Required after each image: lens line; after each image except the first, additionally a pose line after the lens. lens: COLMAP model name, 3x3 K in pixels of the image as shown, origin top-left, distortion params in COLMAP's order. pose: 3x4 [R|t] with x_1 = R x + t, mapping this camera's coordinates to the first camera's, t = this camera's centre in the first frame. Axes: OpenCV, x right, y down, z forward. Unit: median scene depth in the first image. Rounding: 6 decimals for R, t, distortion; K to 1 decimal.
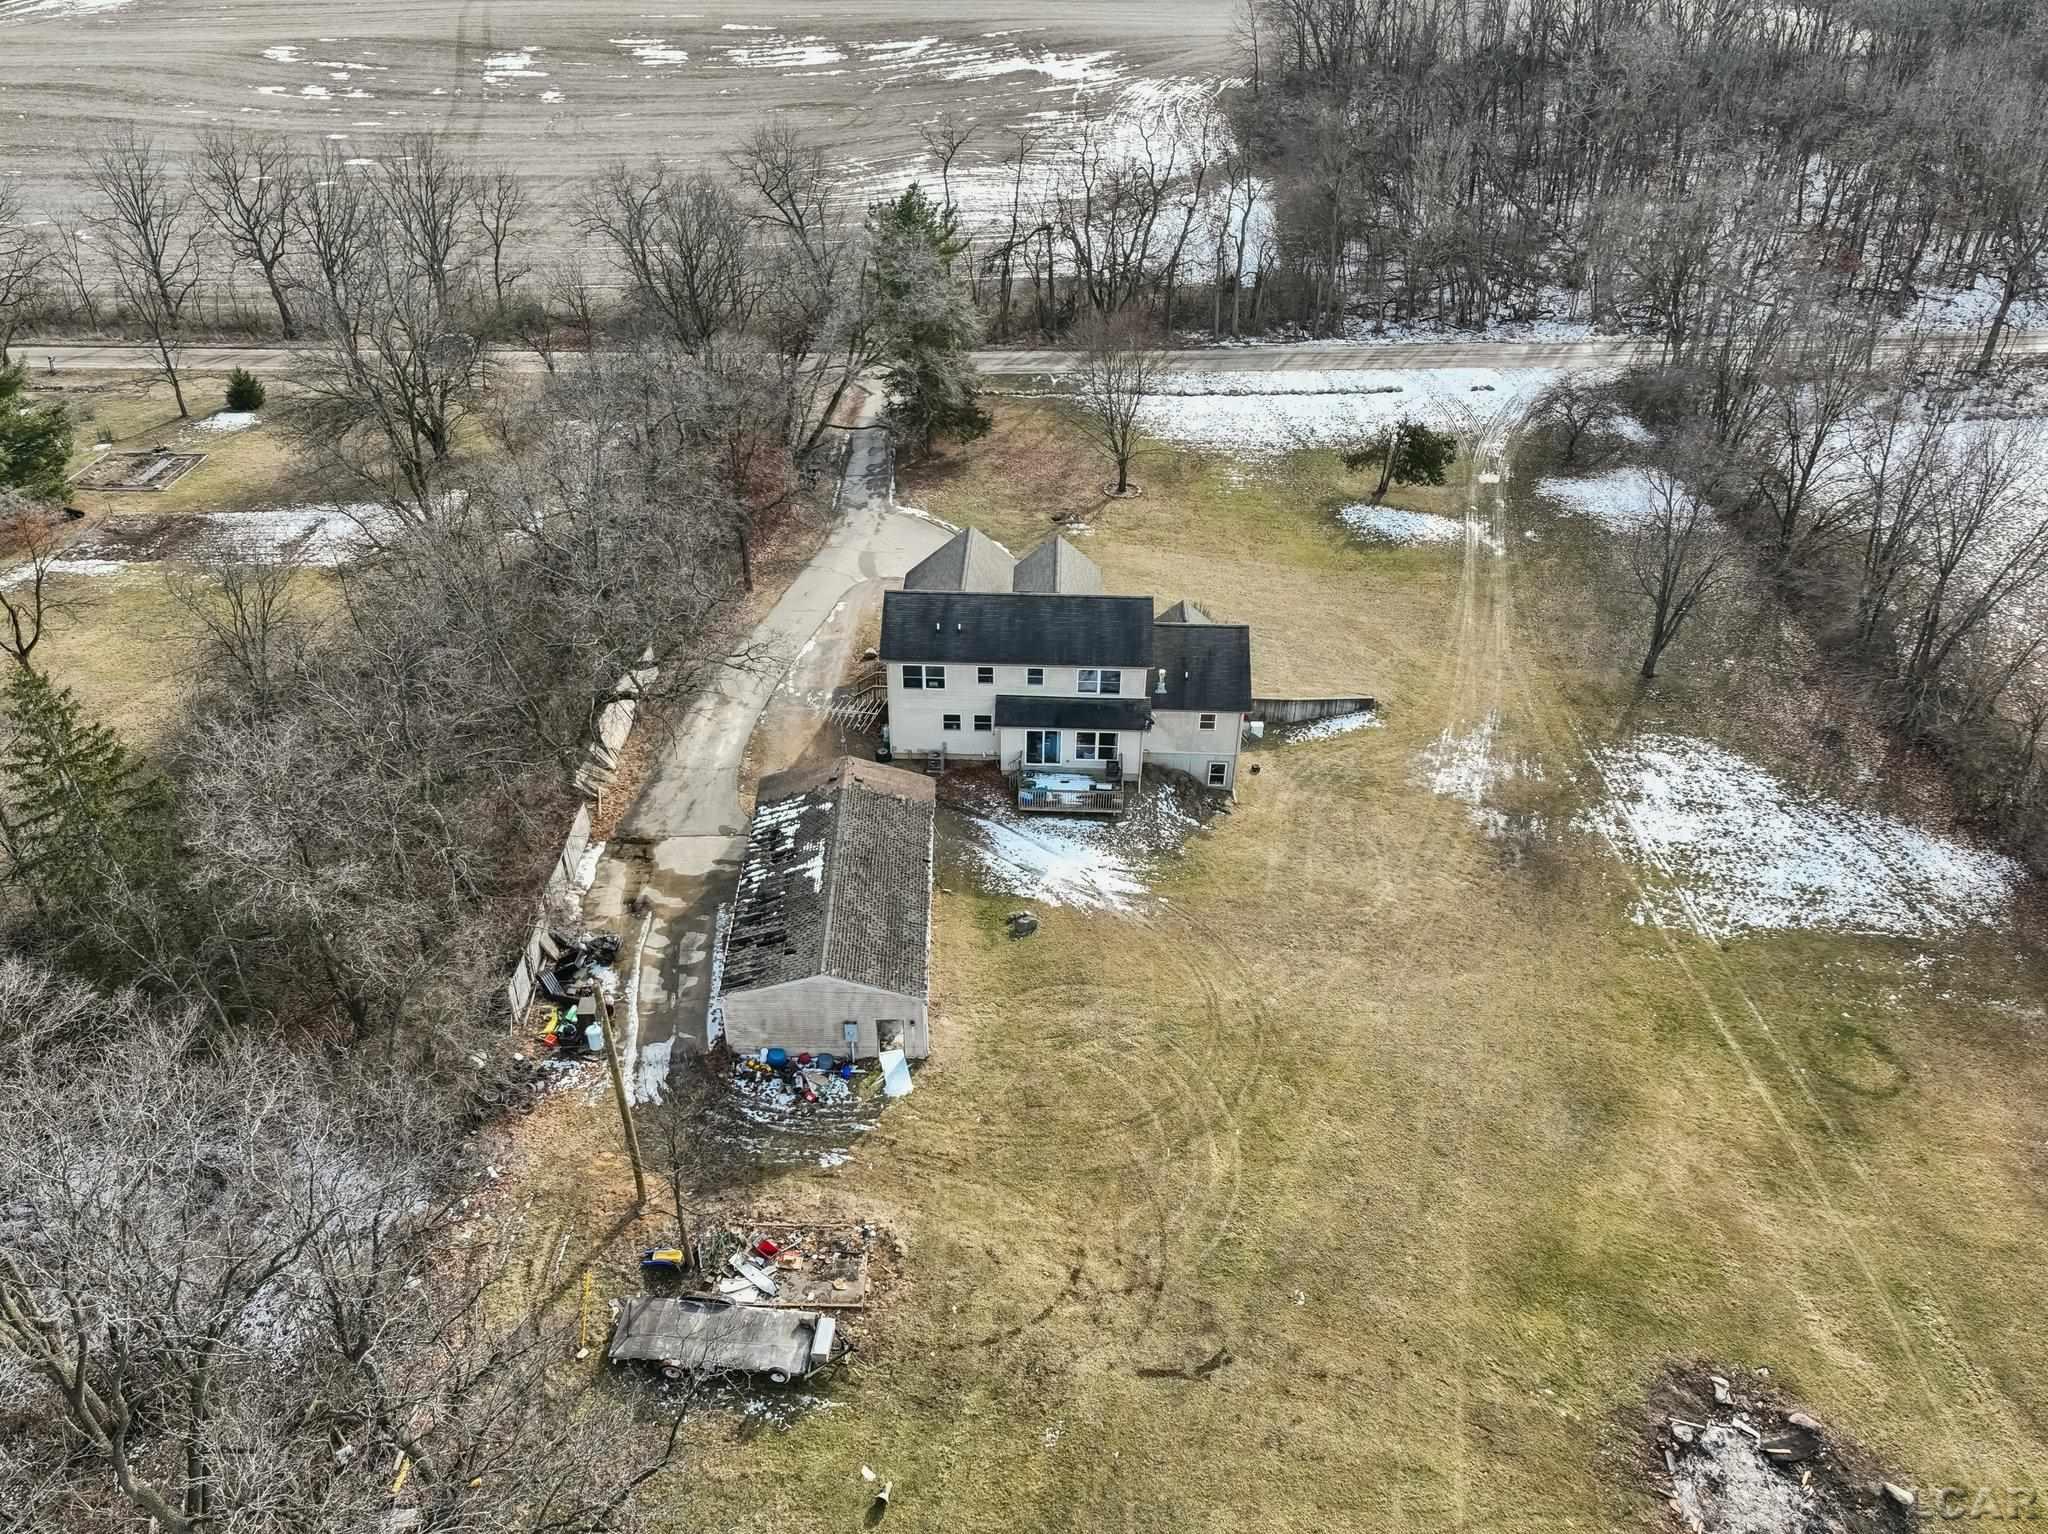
lens RADIAL K [[1457.3, 0, 1024.0], [0, 1457.3, 767.0], [0, 0, 1]] dist [0.004283, 0.007337]
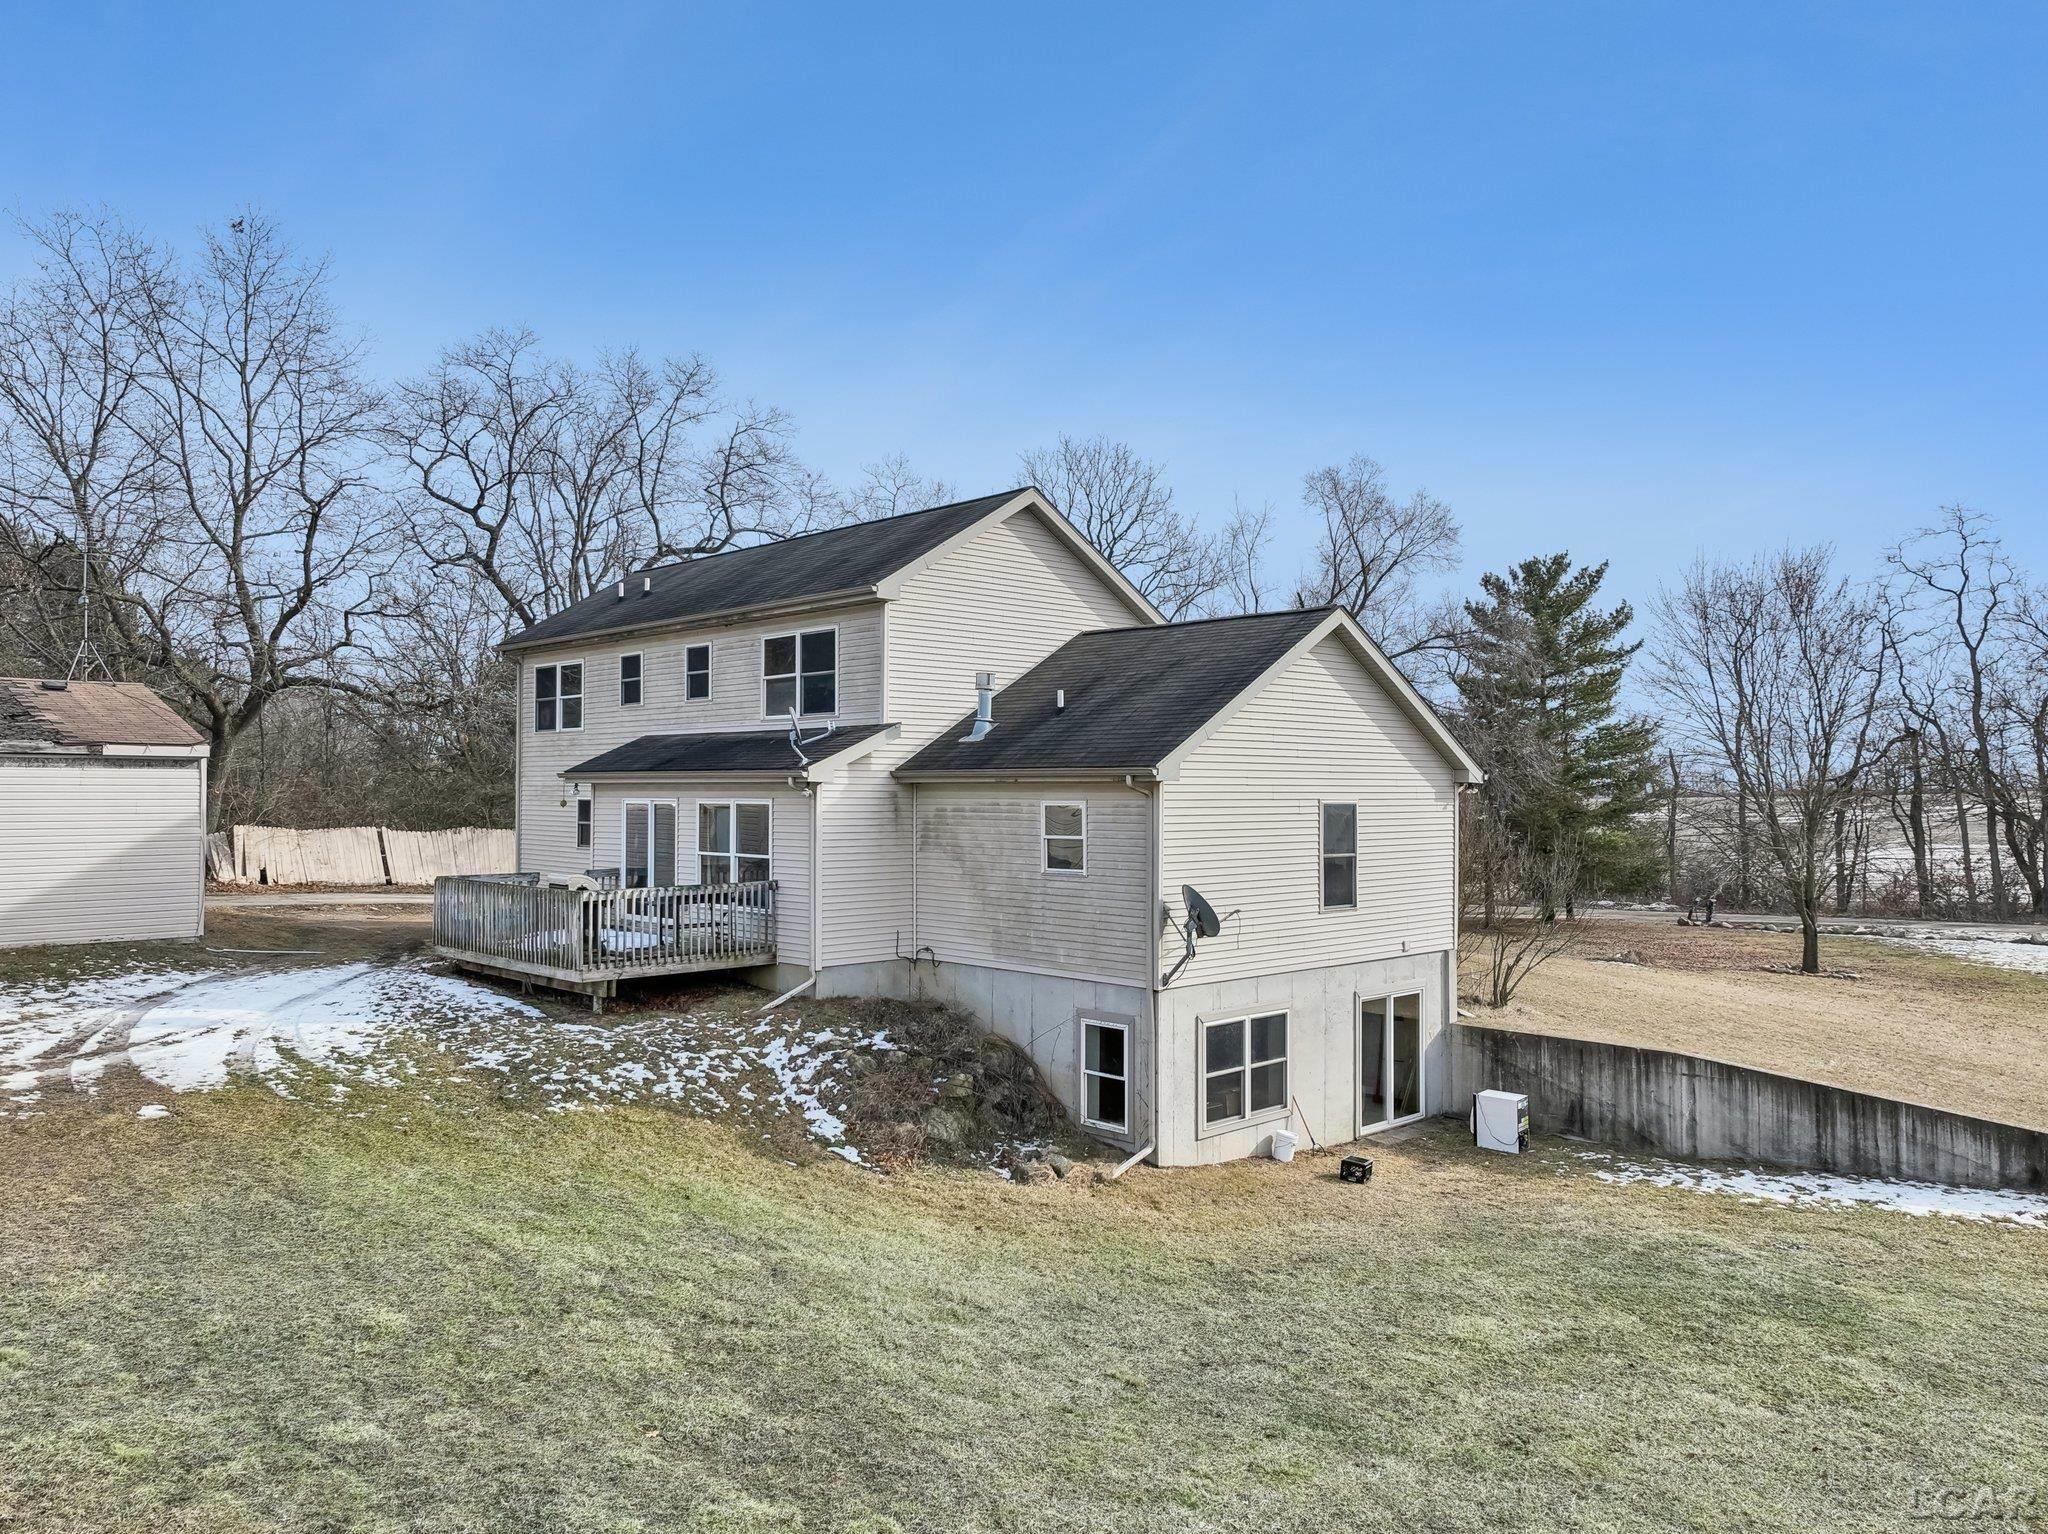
lens RADIAL K [[1466.0, 0, 1021.1], [0, 1466.0, 758.8], [0, 0, 1]] dist [0.000926, 0.016155]
pose [[0.715177, -0.024419, -0.698517, 0.327346], [-0.397691, 0.807626, -0.435410, 0.085740], [0.574773, 0.589189, 0.567885, 0.850042]]
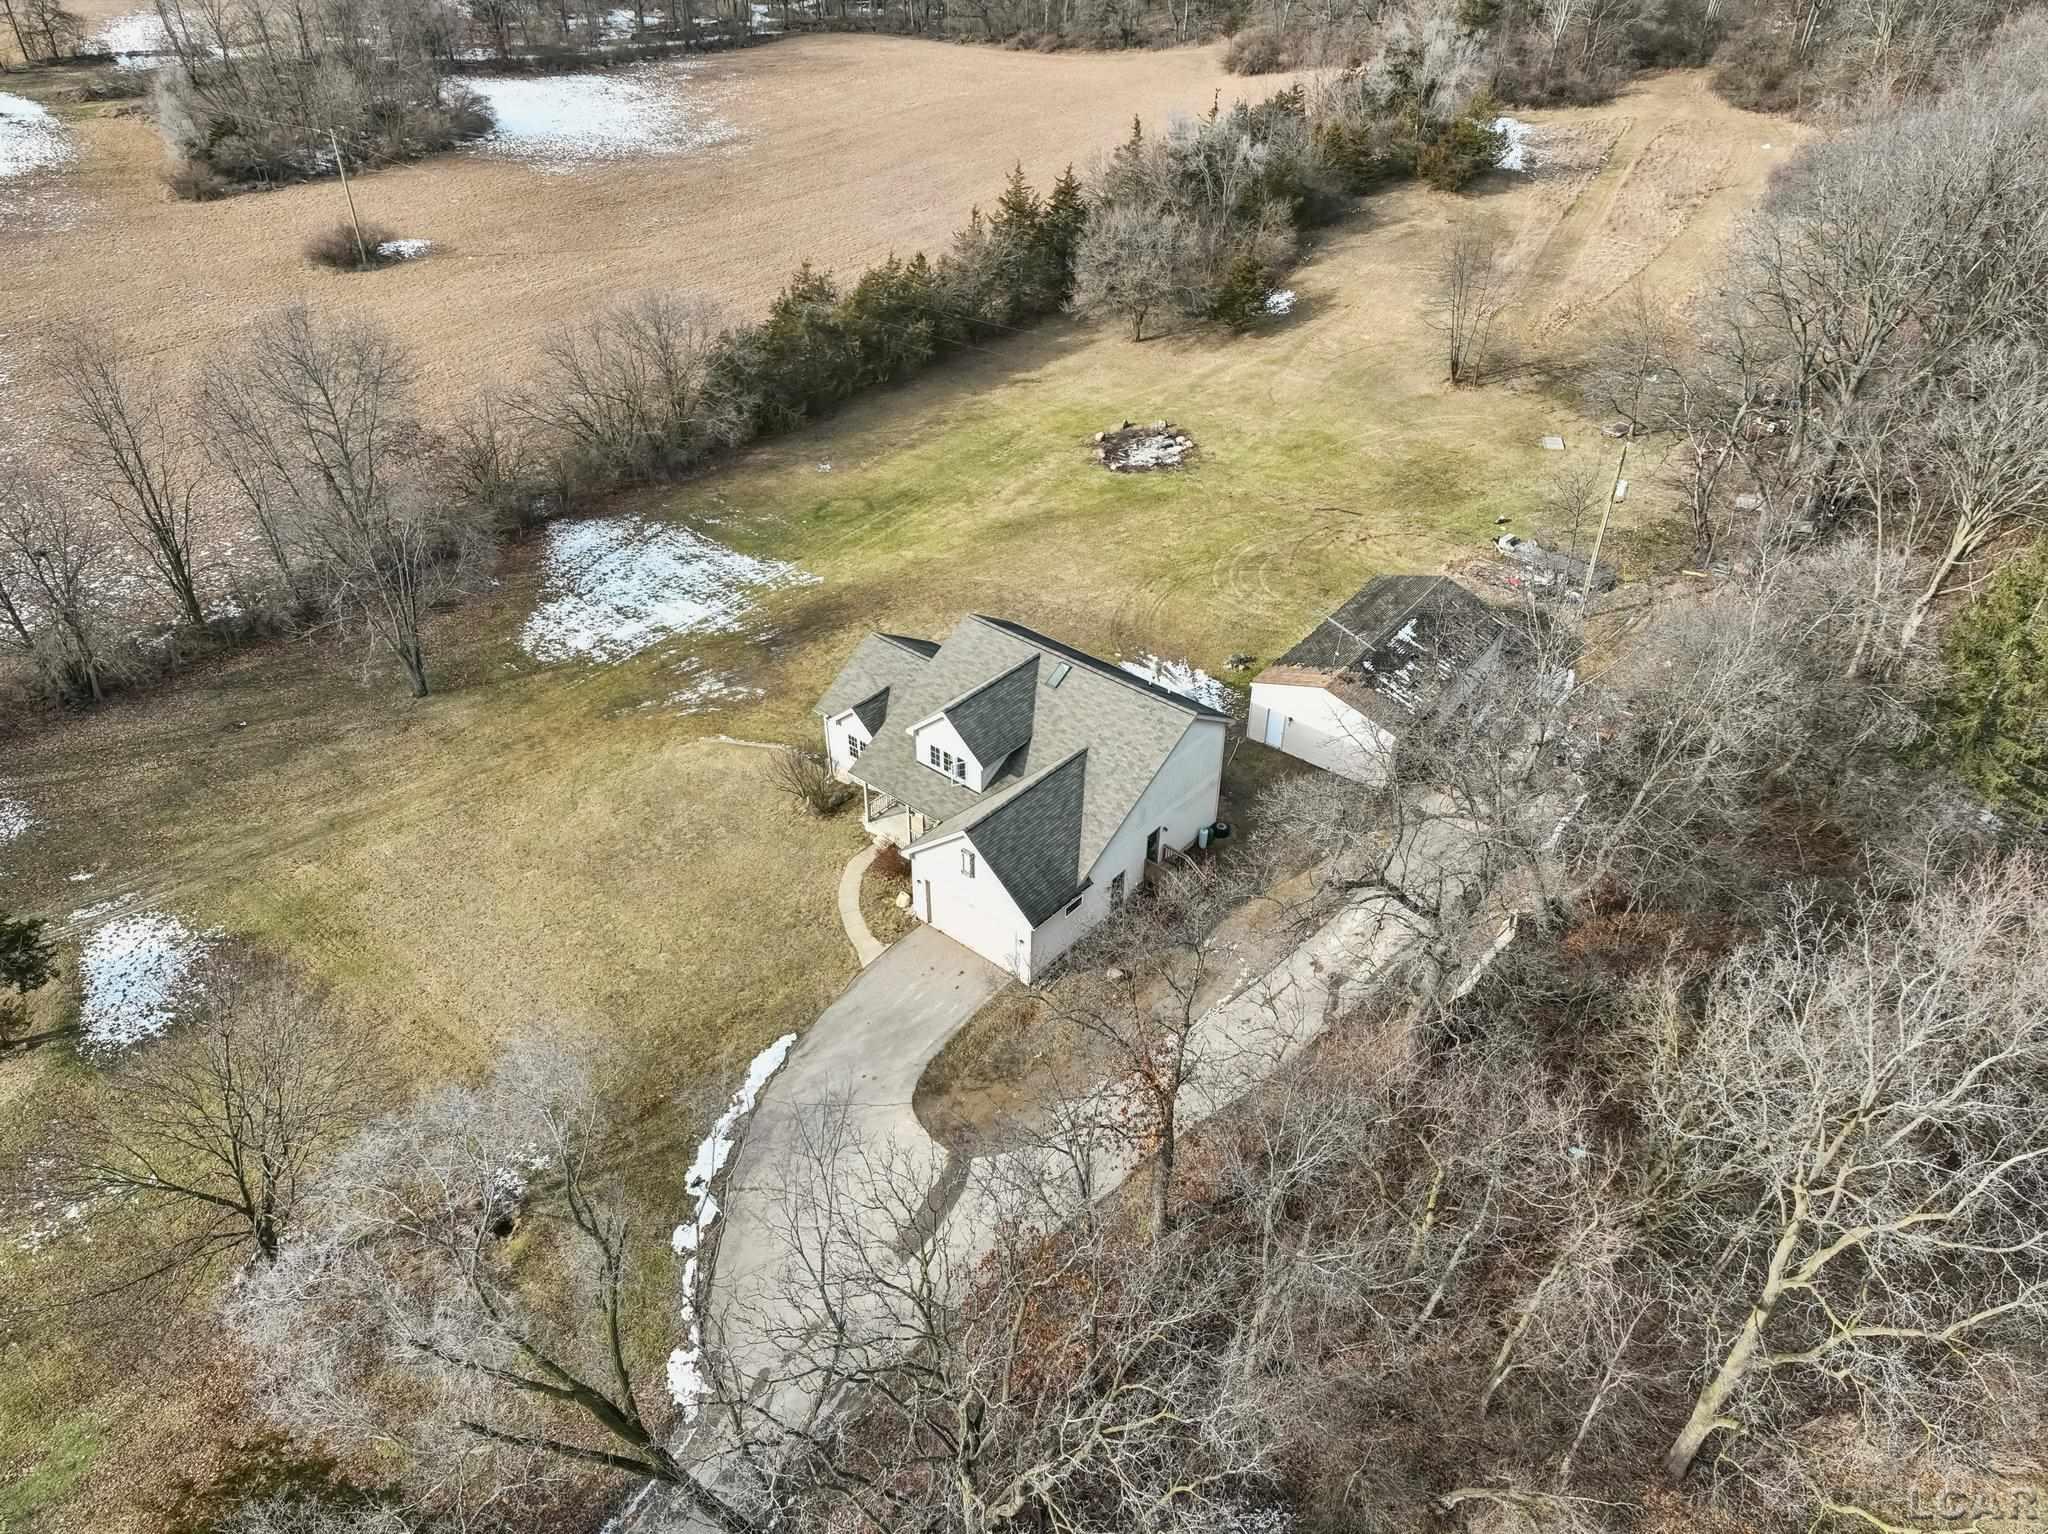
lens RADIAL K [[1457.3, 0, 1024.0], [0, 1457.3, 767.0], [0, 0, 1]] dist [0.004283, 0.007337]
pose [[-0.782280, -0.376565, 0.496223, -0.462990], [0.344926, 0.401482, 0.848433, -0.891789], [-0.518715, 0.834872, -0.184184, 1.255742]]
